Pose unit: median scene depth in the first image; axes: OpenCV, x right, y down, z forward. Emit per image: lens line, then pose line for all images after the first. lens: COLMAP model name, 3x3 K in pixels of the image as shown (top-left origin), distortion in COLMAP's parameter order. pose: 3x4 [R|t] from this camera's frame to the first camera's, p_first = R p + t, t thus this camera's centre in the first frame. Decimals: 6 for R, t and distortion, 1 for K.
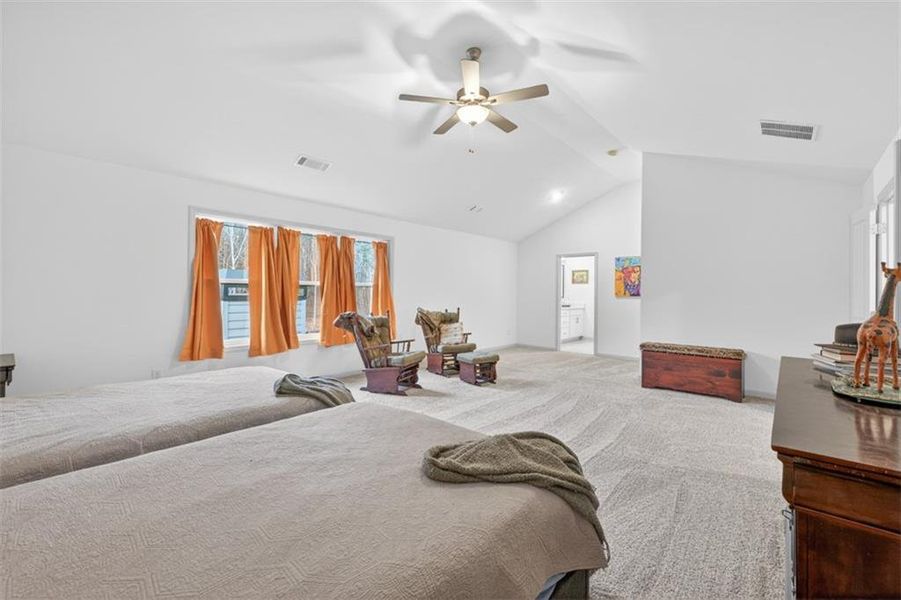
lens RADIAL K [[384.8, 0, 449.1], [0, 384.8, 295.4], [0, 0, 1]] dist [0.002180, -0.000022]
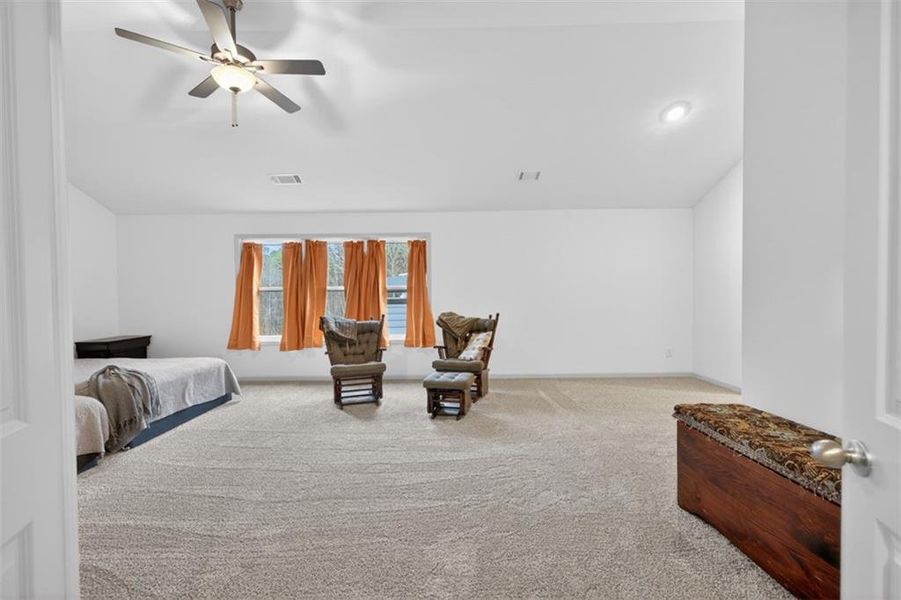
lens RADIAL K [[381.4, 0, 448.2], [0, 381.4, 301.2], [0, 0, 1]] dist [0.002014, 0.000128]
pose [[0.656120, -0.007457, -0.754620, 0.600589], [0.013894, 0.999901, 0.002200, 0.006429], [0.754529, -0.011929, 0.656158, 0.492056]]
